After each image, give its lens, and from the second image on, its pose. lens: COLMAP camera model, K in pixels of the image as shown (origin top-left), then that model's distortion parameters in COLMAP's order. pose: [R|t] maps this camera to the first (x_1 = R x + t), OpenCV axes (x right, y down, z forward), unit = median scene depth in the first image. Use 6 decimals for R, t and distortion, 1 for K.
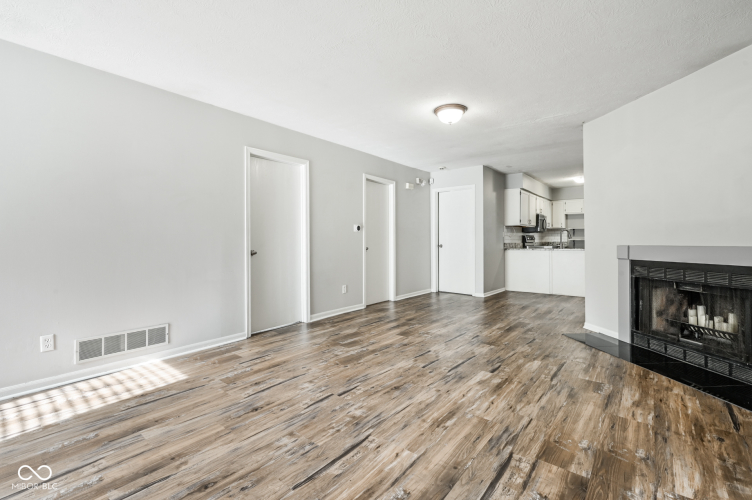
lens RADIAL K [[334.5, 0, 371.7], [0, 334.5, 237.2], [0, 0, 1]] dist [-0.000305, 0.001111]
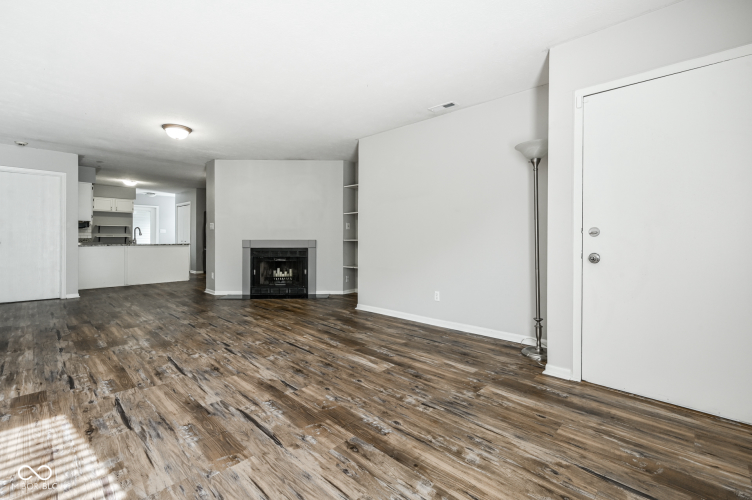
lens RADIAL K [[334.5, 0, 375.8], [0, 334.5, 244.6], [0, 0, 1]] dist [-0.000305, 0.001111]
pose [[0.072075, -0.013114, 0.997313, -1.294325], [-0.017131, 0.999750, 0.014384, 0.015203], [-0.997252, -0.018122, 0.071832, 0.265224]]
